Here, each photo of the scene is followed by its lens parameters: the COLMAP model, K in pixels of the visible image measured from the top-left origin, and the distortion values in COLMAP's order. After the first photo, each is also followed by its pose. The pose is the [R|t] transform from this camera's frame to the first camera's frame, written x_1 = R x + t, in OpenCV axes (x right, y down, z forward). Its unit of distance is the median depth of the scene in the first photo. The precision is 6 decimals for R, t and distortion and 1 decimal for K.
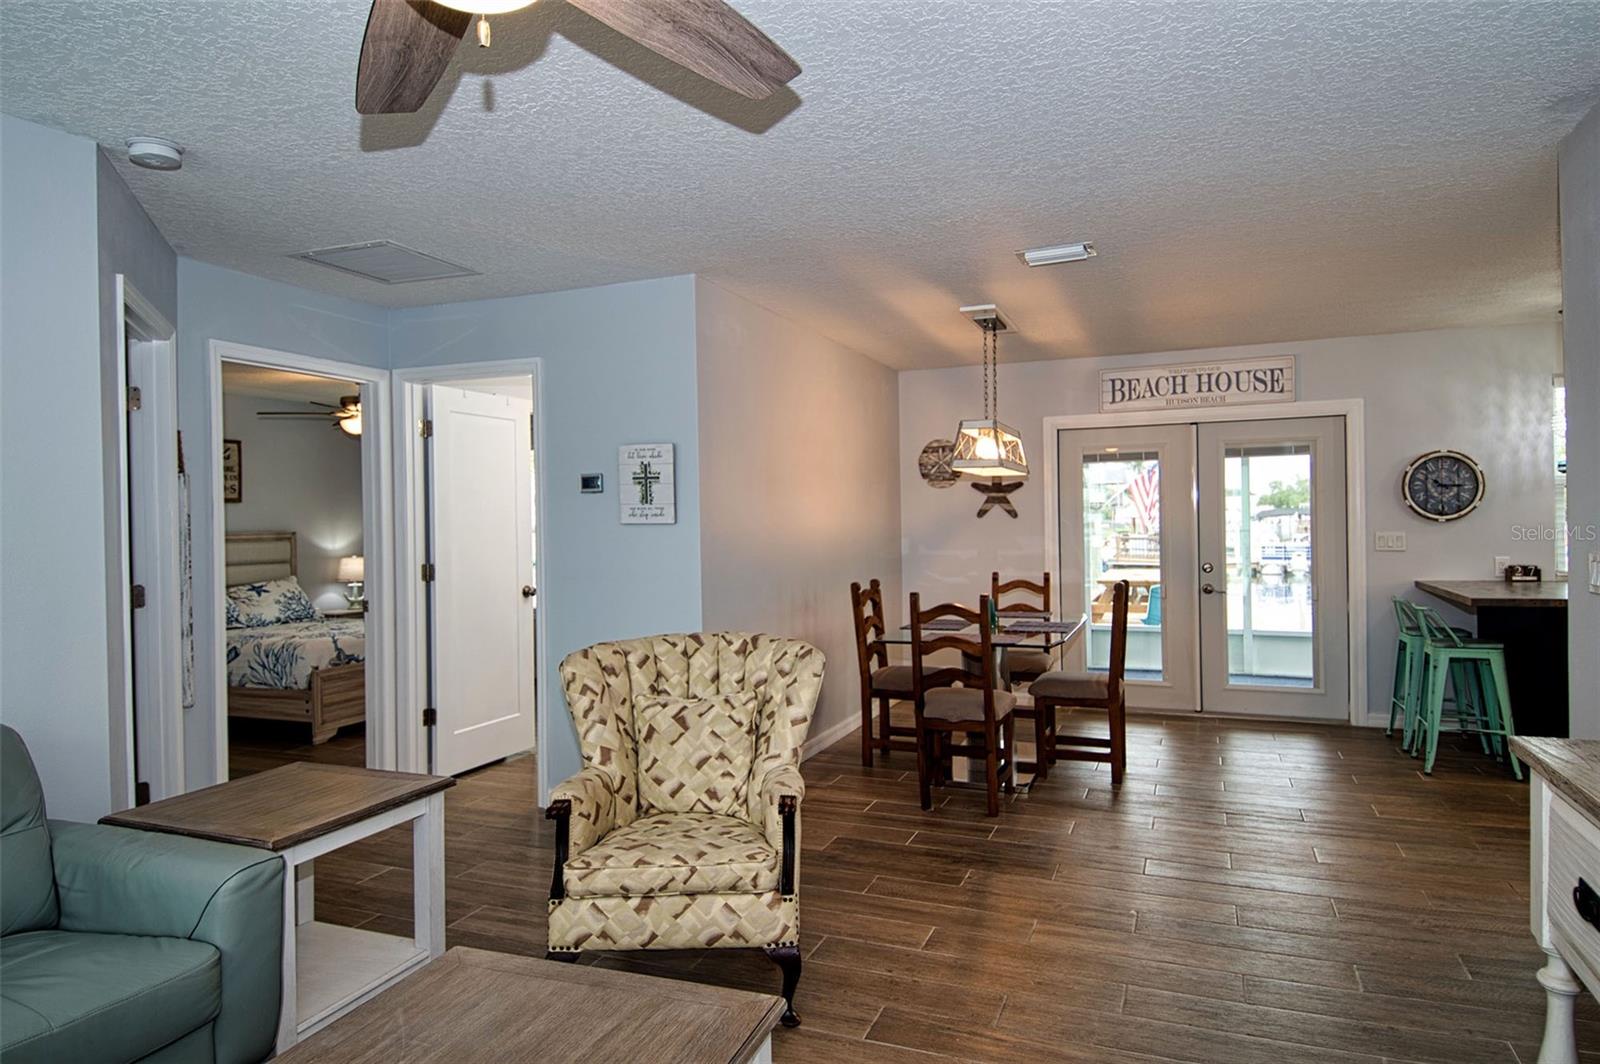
lens RADIAL K [[952.0, 0, 804.9], [0, 952.0, 522.7], [0, 0, 1]] dist [0.060330, -0.065708]
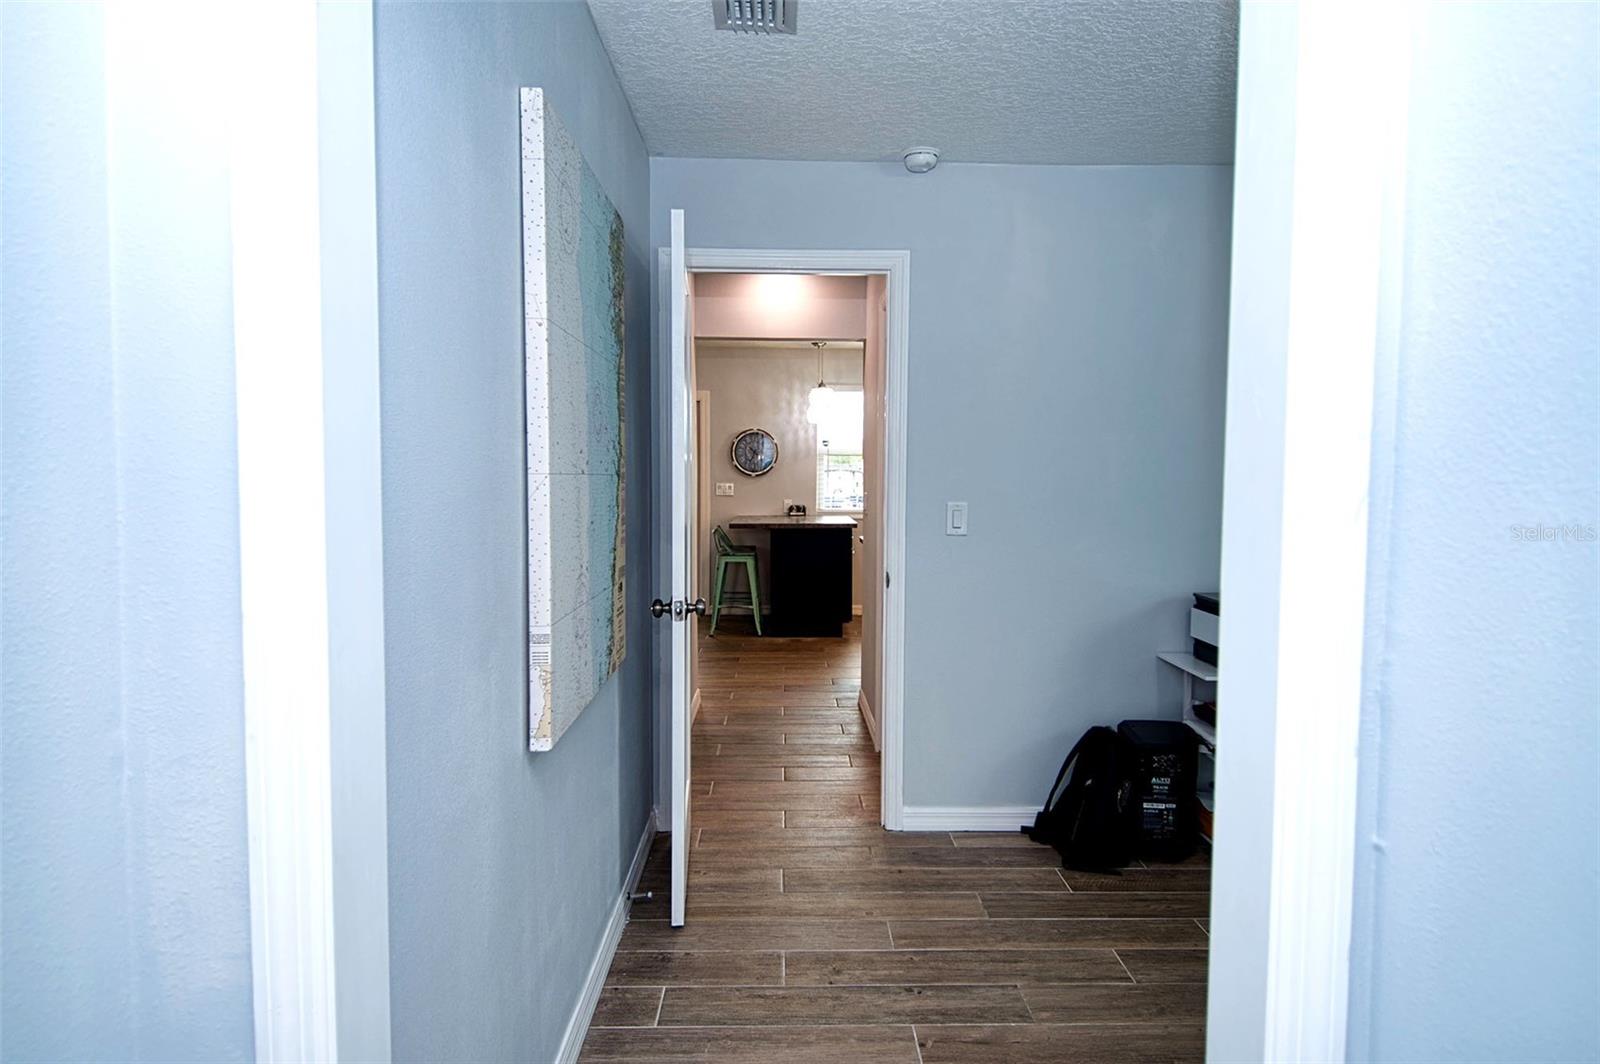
lens RADIAL K [[952.0, 0, 804.9], [0, 952.0, 522.7], [0, 0, 1]] dist [0.060330, -0.065708]
pose [[0.916150, -0.002061, 0.400829, 0.140521], [-0.018517, 0.998702, 0.047459, -0.000887], [-0.400407, -0.050902, 0.914923, -0.405823]]
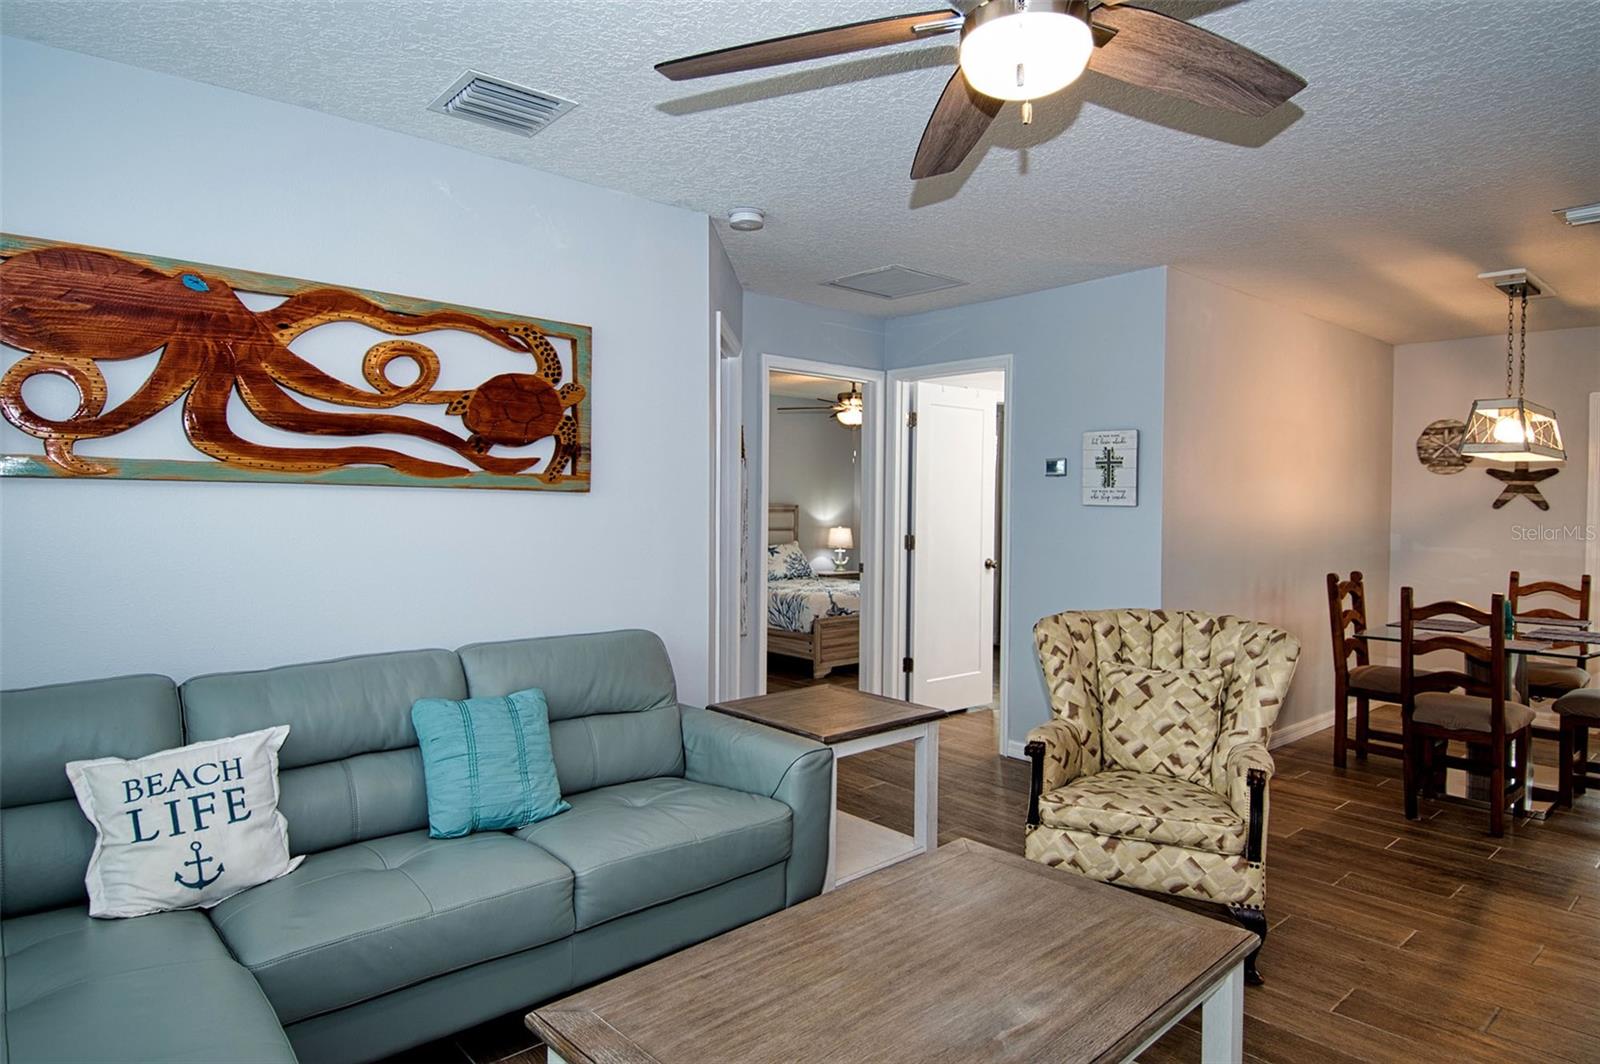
lens RADIAL K [[920.7, 0, 803.2], [0, 920.7, 521.4], [0, 0, 1]] dist [0.054075, -0.059999]
pose [[0.896158, 0.034020, -0.442429, -0.009877], [-0.025425, 0.999355, 0.025344, 0.000929], [0.443007, -0.011464, 0.896445, -0.058217]]
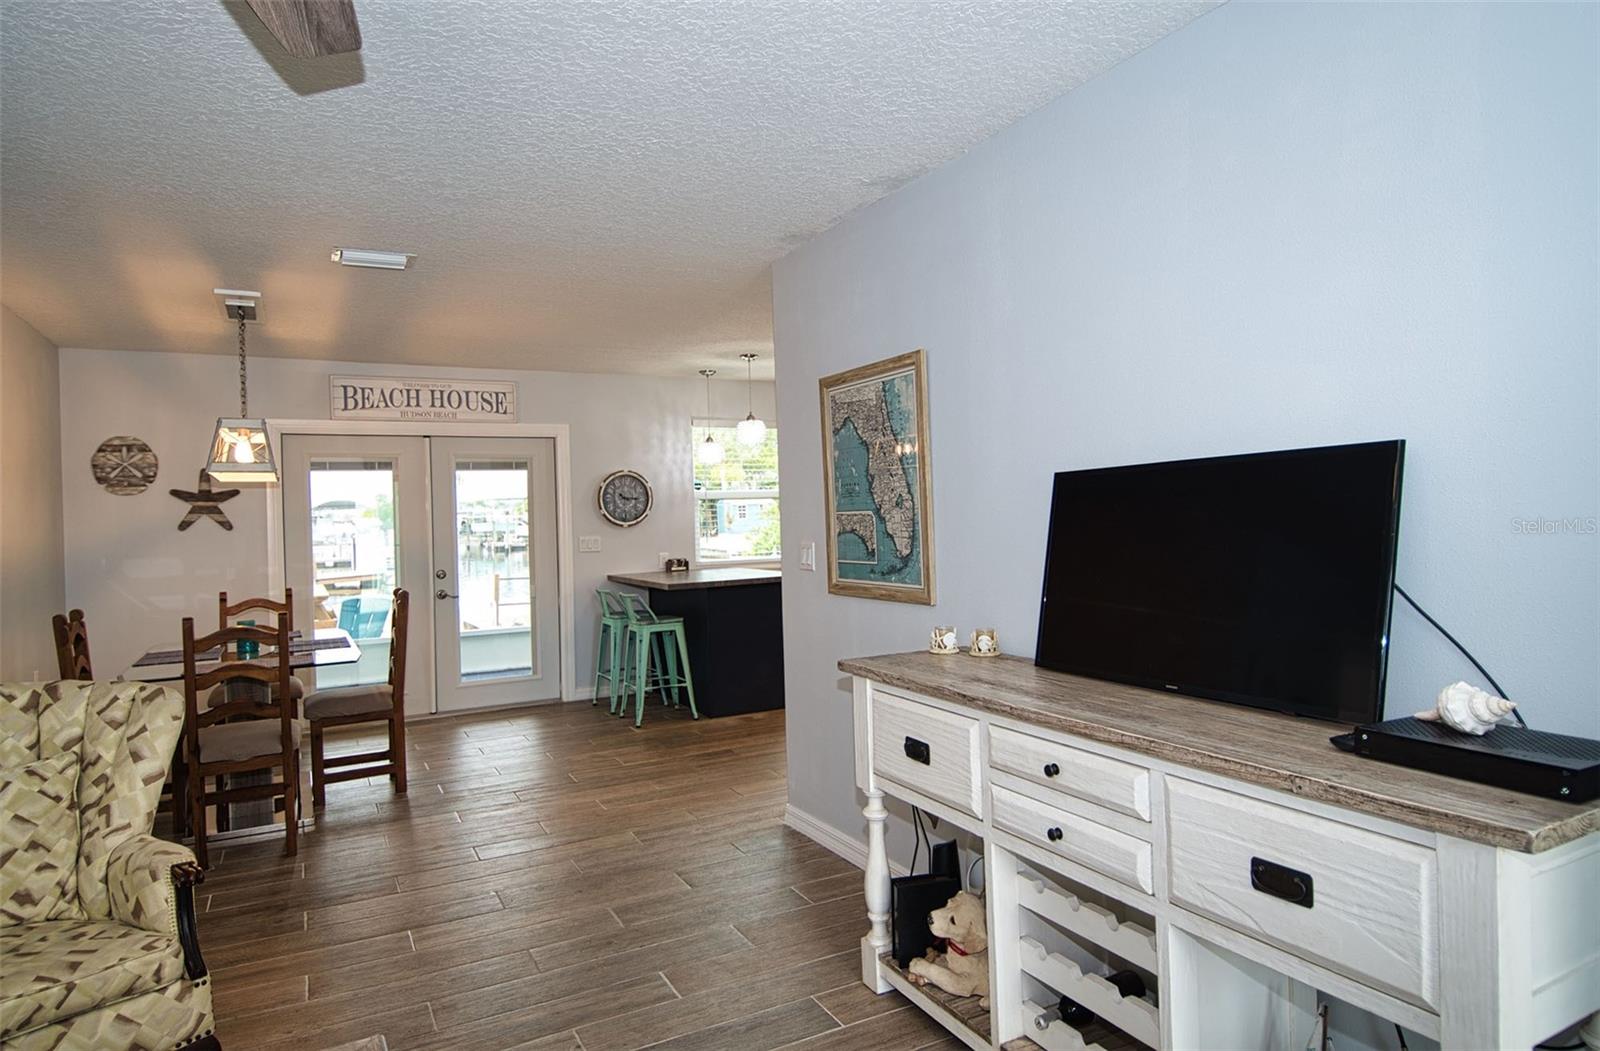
lens RADIAL K [[950.8, 0, 812.5], [0, 950.8, 509.3], [0, 0, 1]] dist [0.044479, -0.050356]
pose [[0.637401, 0.000441, 0.770532, -0.143585], [0.020768, 0.999627, -0.017752, 0.003026], [-0.770252, 0.027317, 0.637154, 0.021765]]
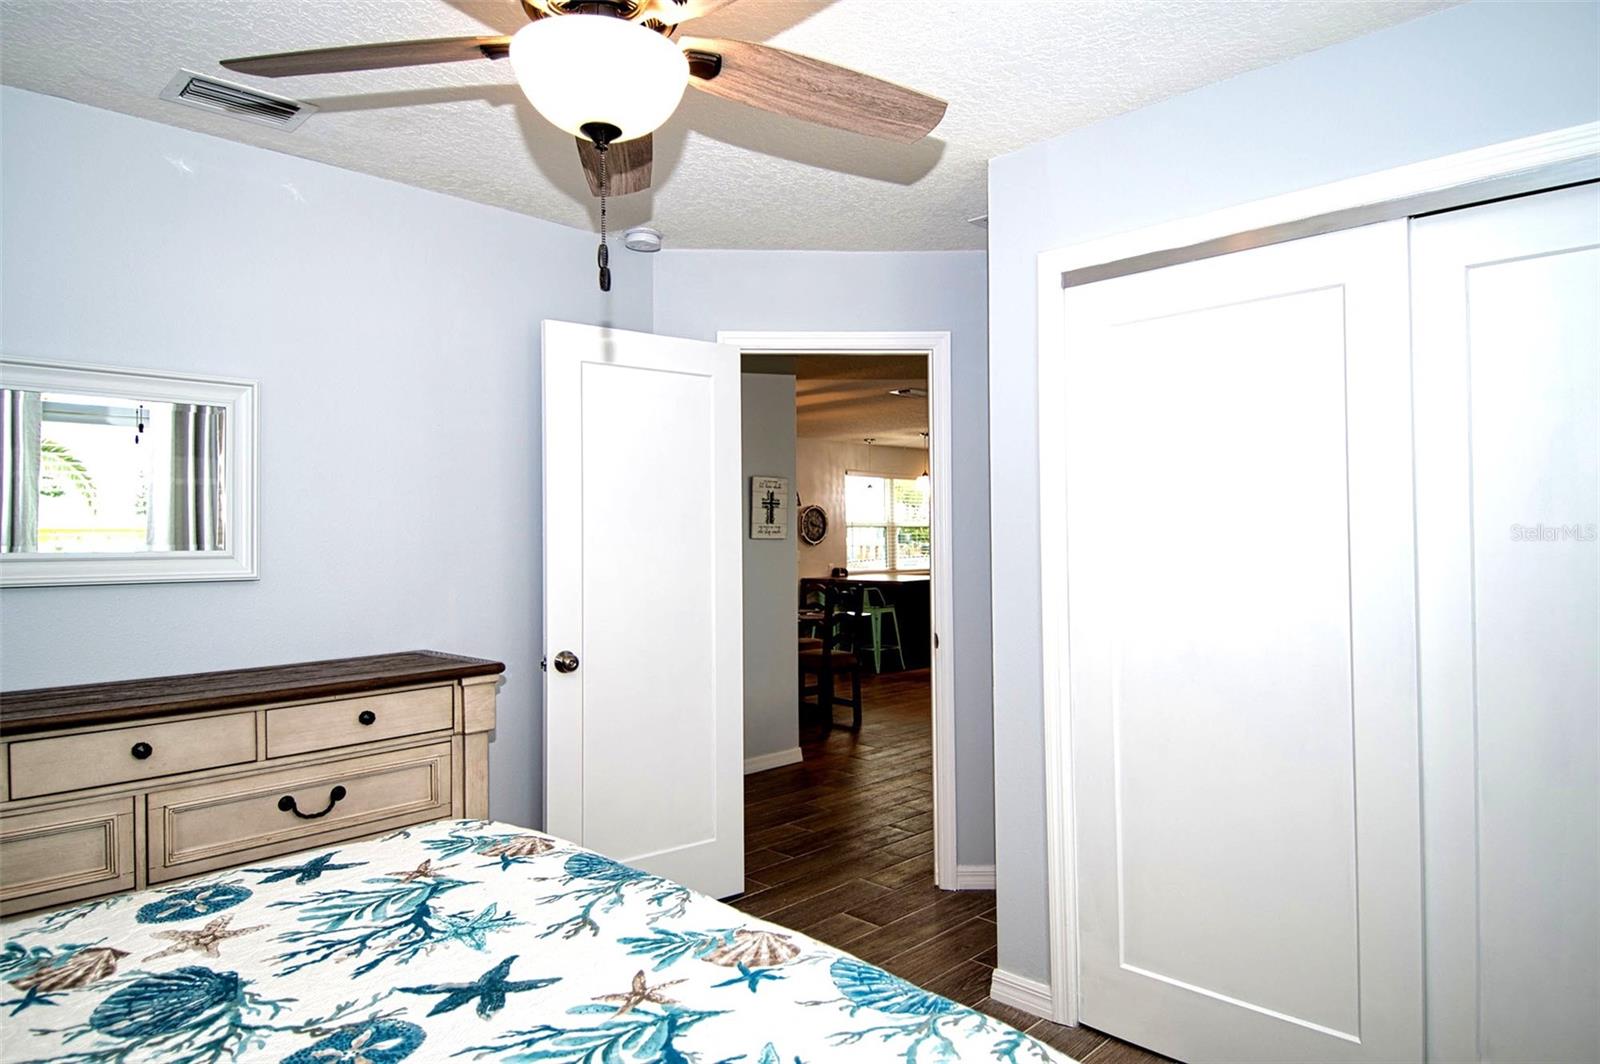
lens RADIAL K [[952.0, 0, 804.9], [0, 952.0, 522.7], [0, 0, 1]] dist [0.060330, -0.065708]
pose [[0.374745, 0.029606, 0.926655, -1.019056], [0.003069, 0.999445, -0.033172, 0.016862], [-0.927123, 0.015275, 0.374446, 0.357486]]
